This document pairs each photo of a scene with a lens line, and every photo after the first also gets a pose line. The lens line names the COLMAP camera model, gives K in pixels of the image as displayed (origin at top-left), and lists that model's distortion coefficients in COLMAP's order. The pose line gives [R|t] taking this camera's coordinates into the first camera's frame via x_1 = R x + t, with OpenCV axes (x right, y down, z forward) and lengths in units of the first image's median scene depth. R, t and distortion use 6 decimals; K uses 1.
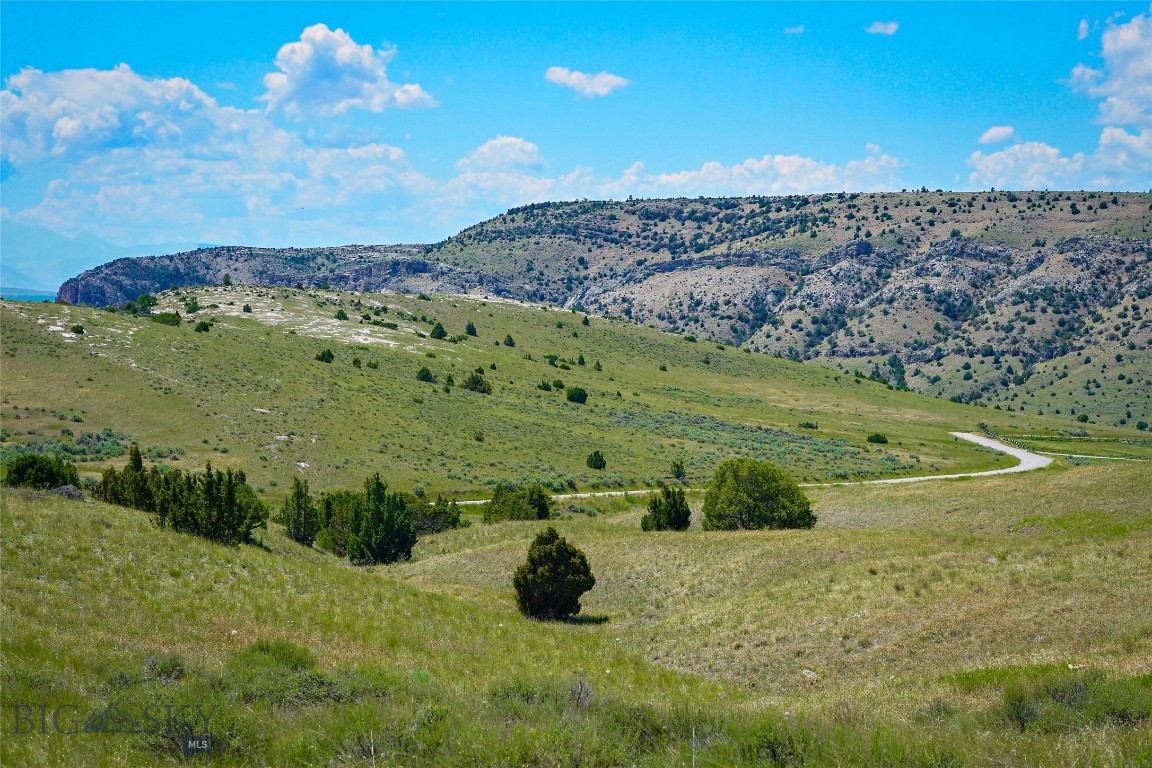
lens RADIAL K [[2692.1, 0, 576.0], [0, 2692.1, 384.0], [0, 0, 1]] dist [-0.001249, -0.149333]
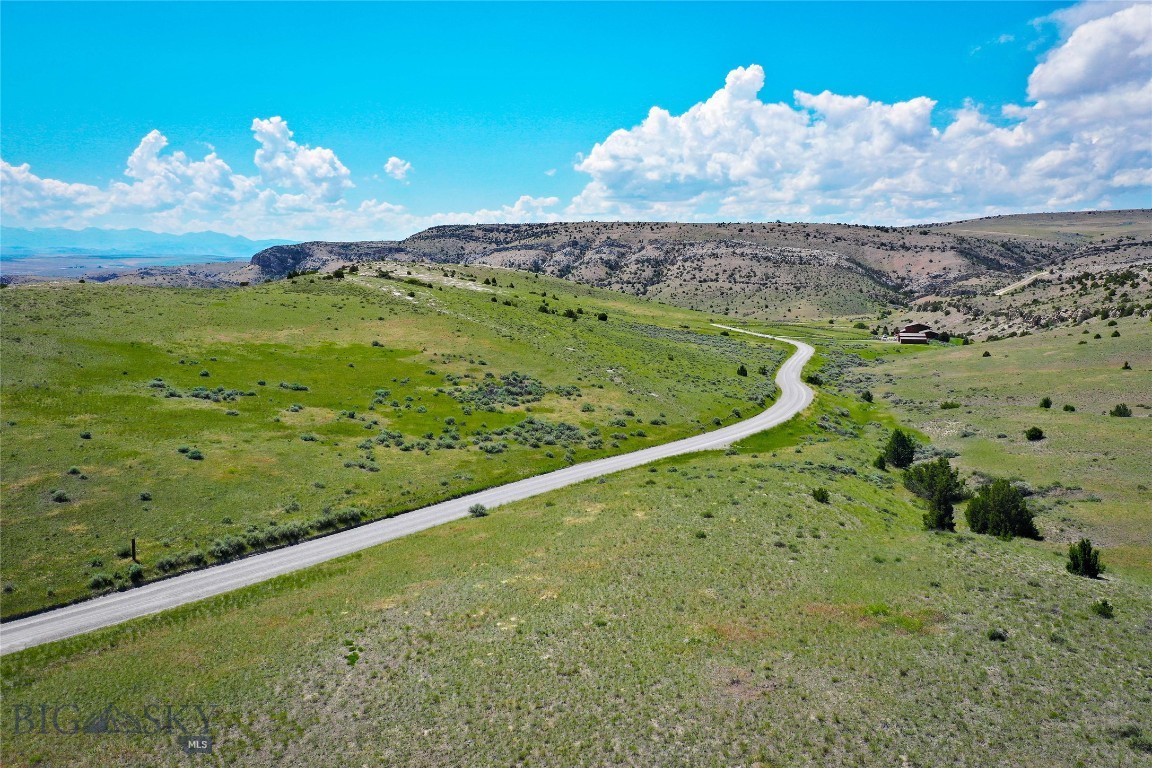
lens RADIAL K [[902.7, 0, 576.0], [0, 902.7, 384.0], [0, 0, 1]] dist [0.007466, -0.012304]
pose [[0.985135, -0.024827, 0.169979, -0.049058], [0.006717, 0.994311, 0.106301, -0.006622], [-0.171651, -0.103579, 0.979698, 0.107074]]
